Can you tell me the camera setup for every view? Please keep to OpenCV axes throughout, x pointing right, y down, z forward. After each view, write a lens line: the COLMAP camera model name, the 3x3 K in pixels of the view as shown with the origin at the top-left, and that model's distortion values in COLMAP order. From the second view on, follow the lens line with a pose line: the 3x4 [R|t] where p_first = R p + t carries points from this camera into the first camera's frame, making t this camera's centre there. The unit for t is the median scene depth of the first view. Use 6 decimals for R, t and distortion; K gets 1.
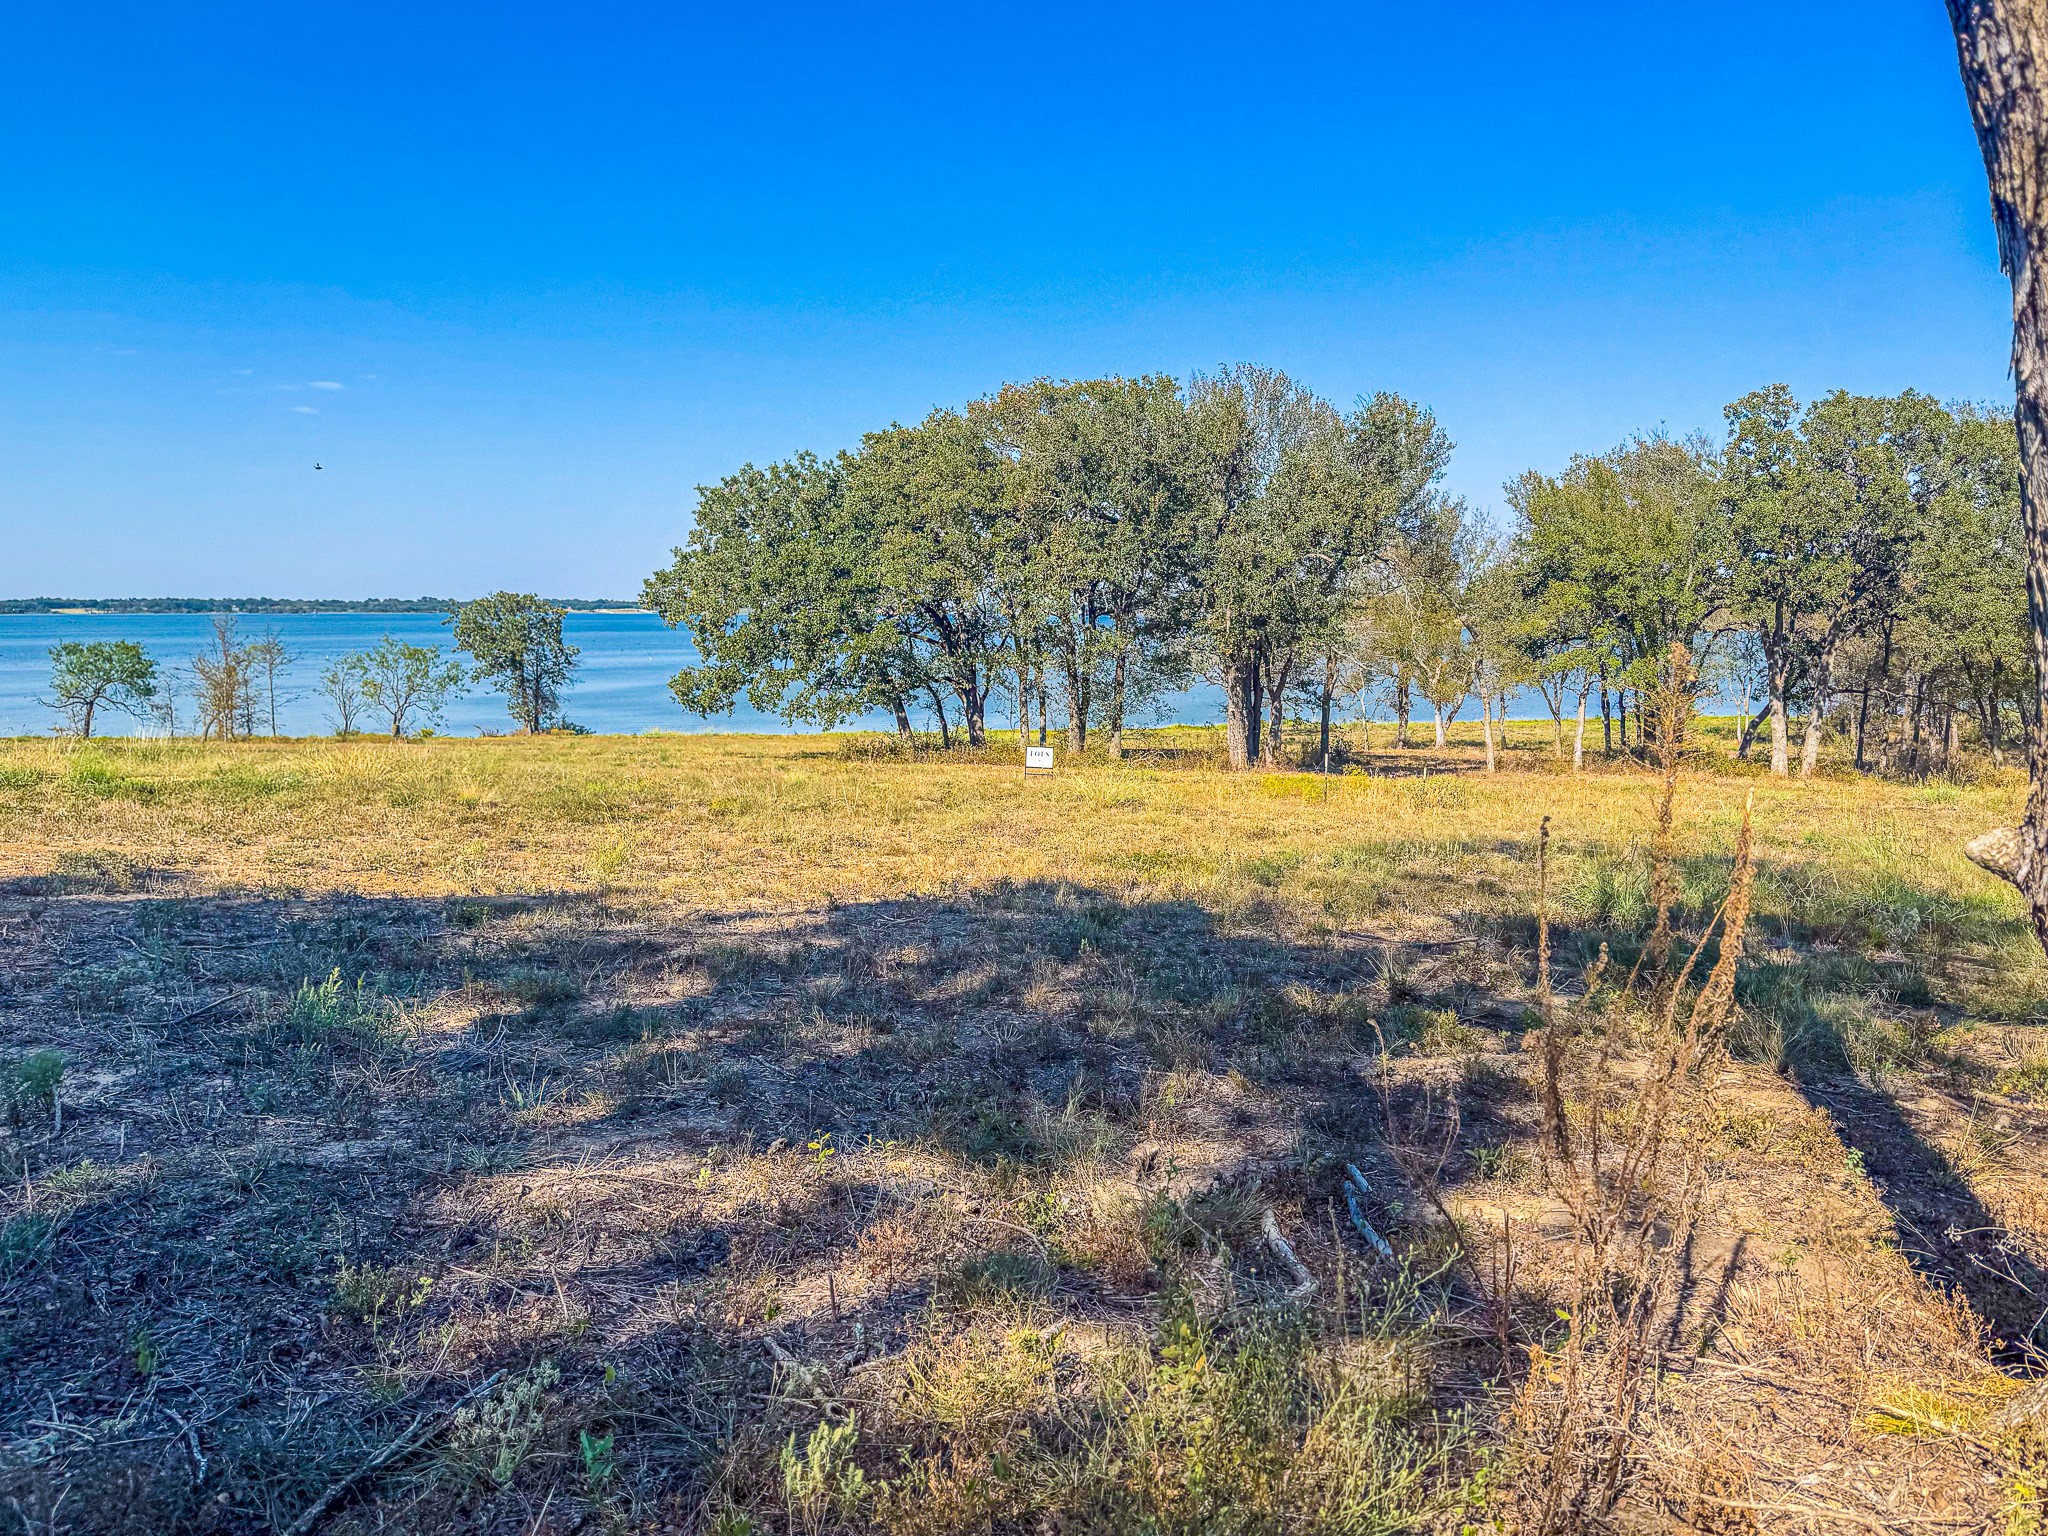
lens RADIAL K [[1455.4, 0, 1045.6], [0, 1455.4, 774.3], [0, 0, 1]] dist [0.043512, -0.049510]
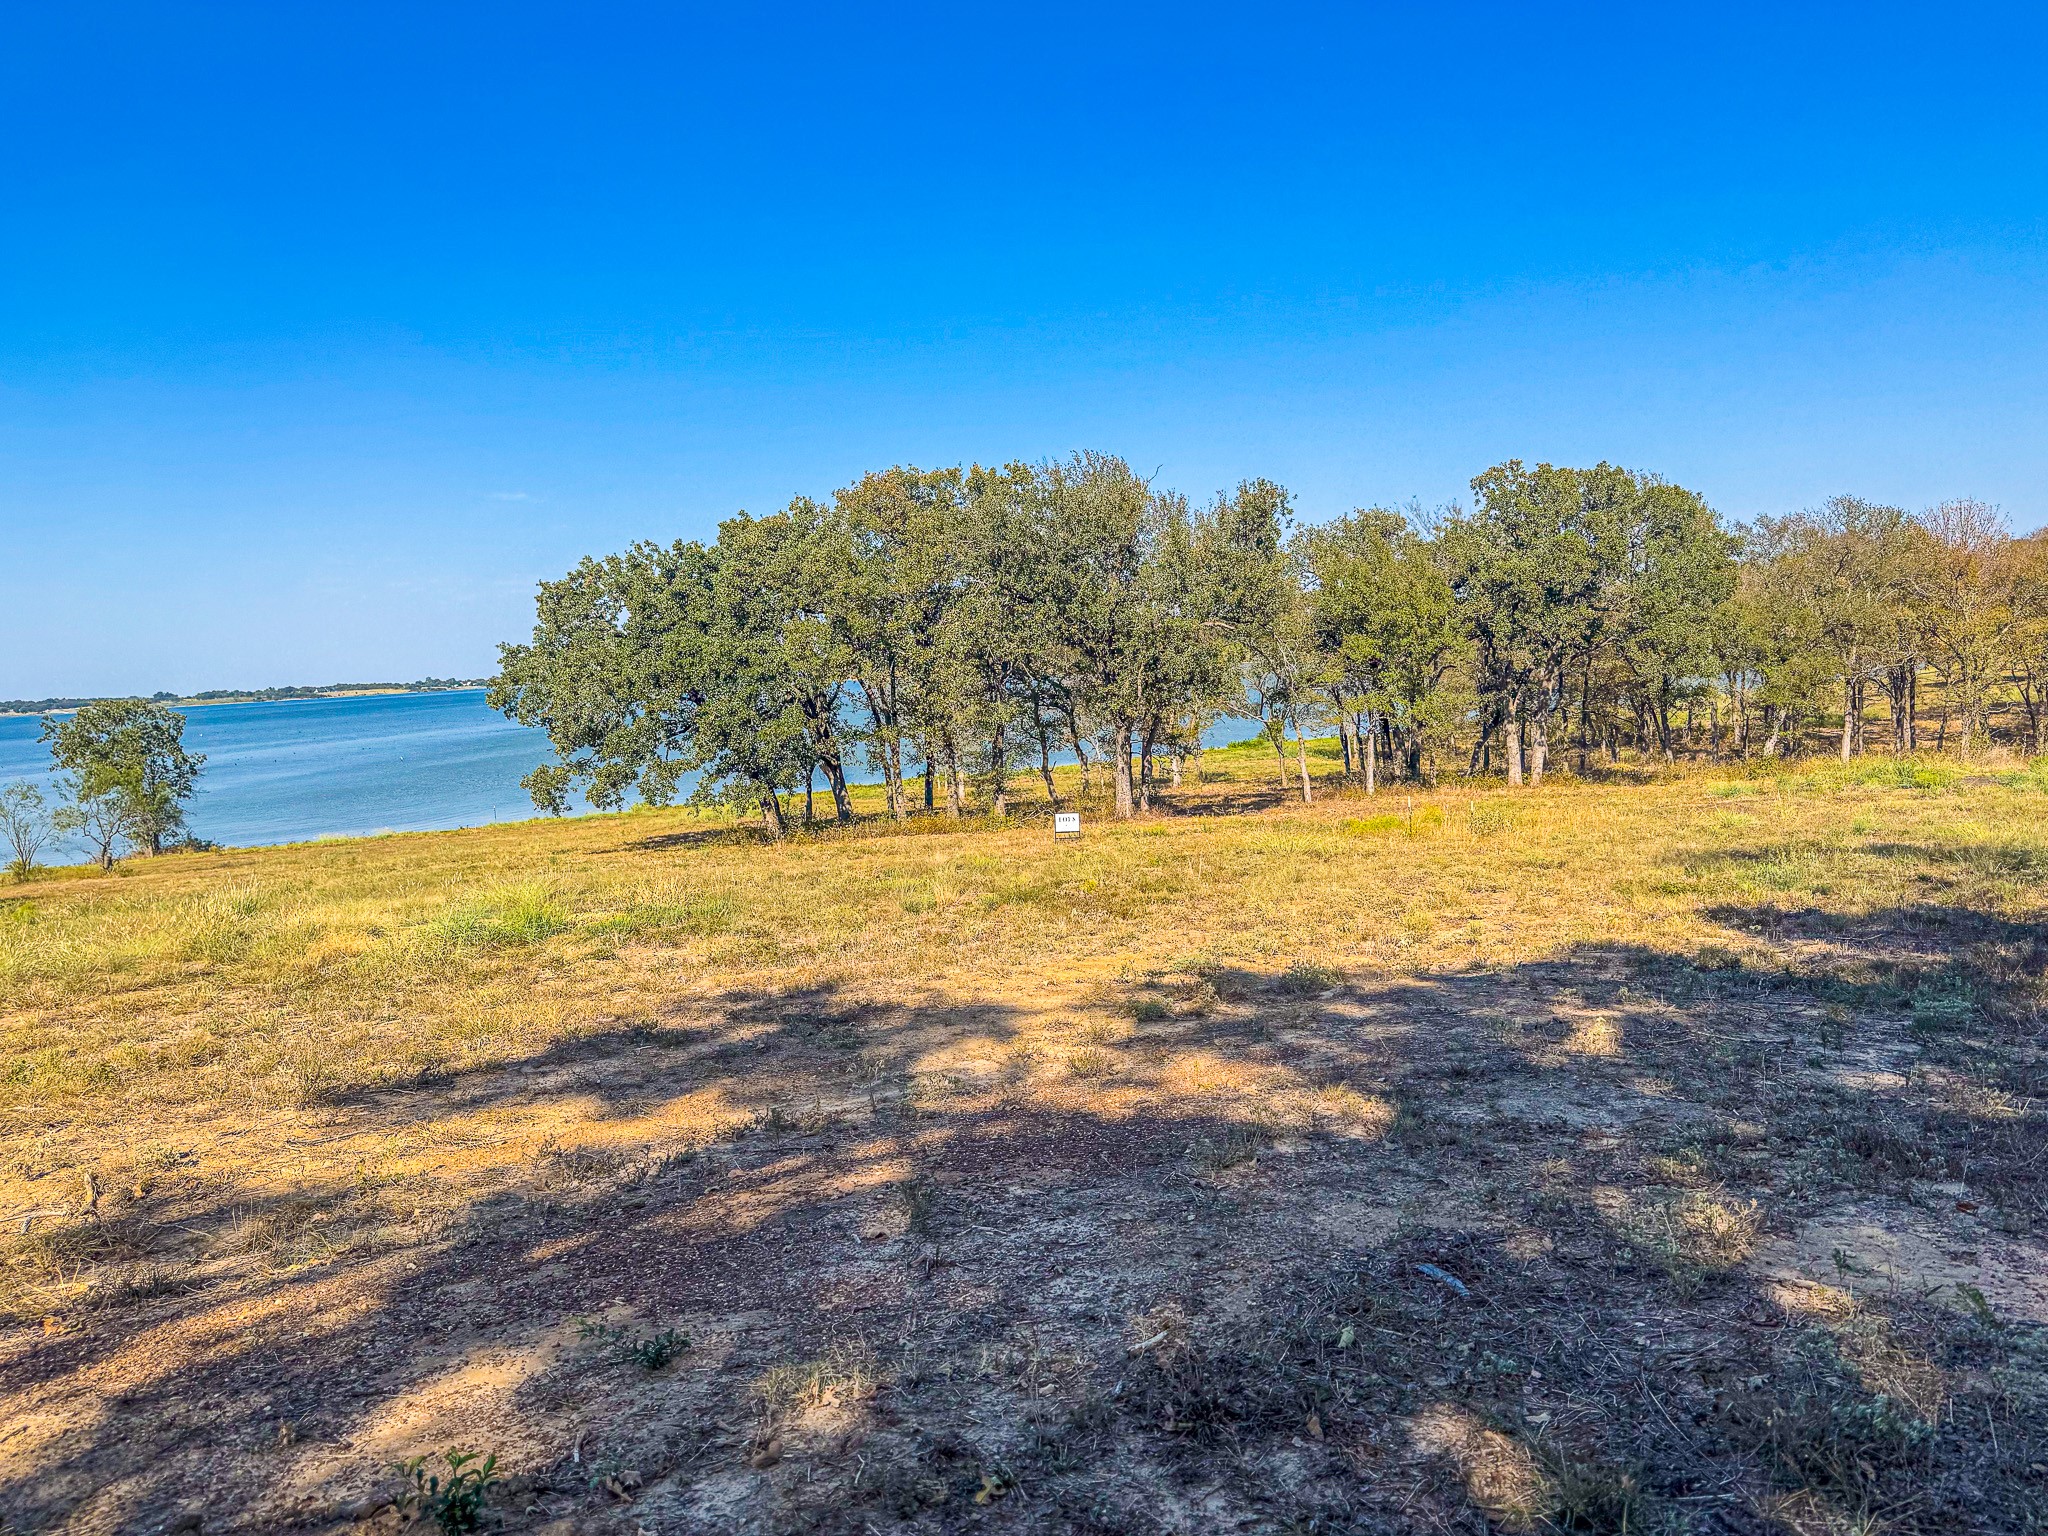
lens RADIAL K [[1423.5, 0, 1021.0], [0, 1423.5, 829.7], [0, 0, 1]] dist [0.091134, -0.132564]
pose [[0.953834, -0.091248, 0.286136, -0.228003], [0.091048, 0.995748, 0.014033, -0.016035], [-0.286200, 0.012667, 0.958086, -0.011297]]
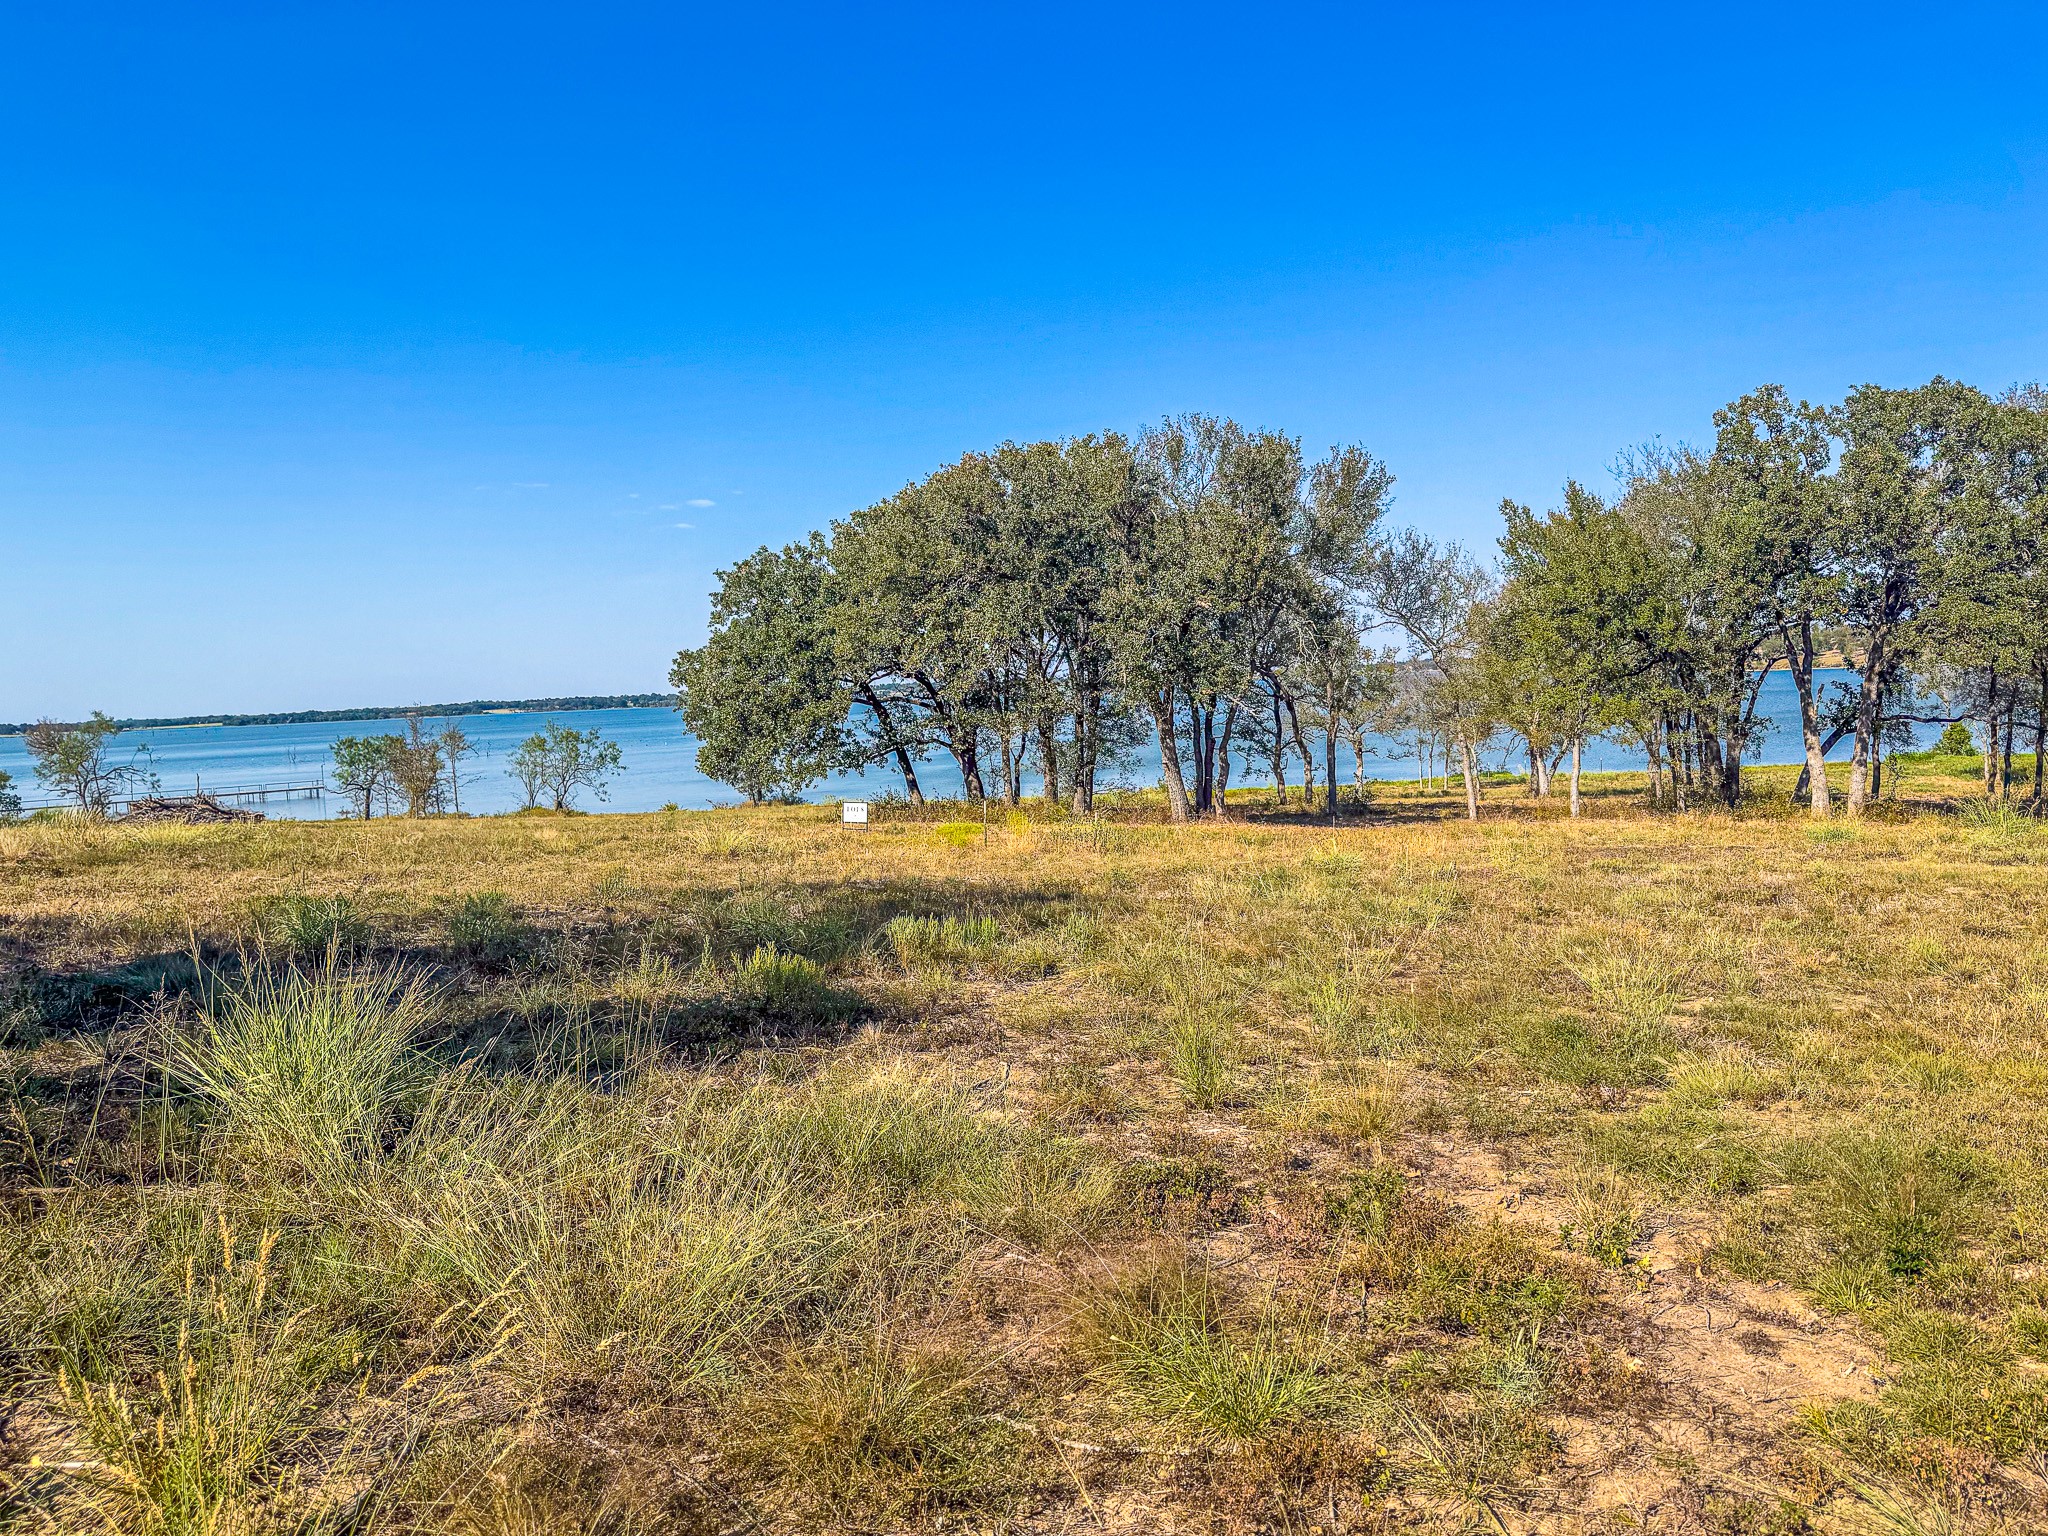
lens RADIAL K [[1422.3, 0, 1035.9], [0, 1422.3, 800.5], [0, 0, 1]] dist [0.022708, 0.000338]
pose [[0.973040, -0.024891, -0.229289, 0.231939], [0.018706, 0.999401, -0.029113, 0.006879], [0.229876, 0.024039, 0.972923, 0.037078]]
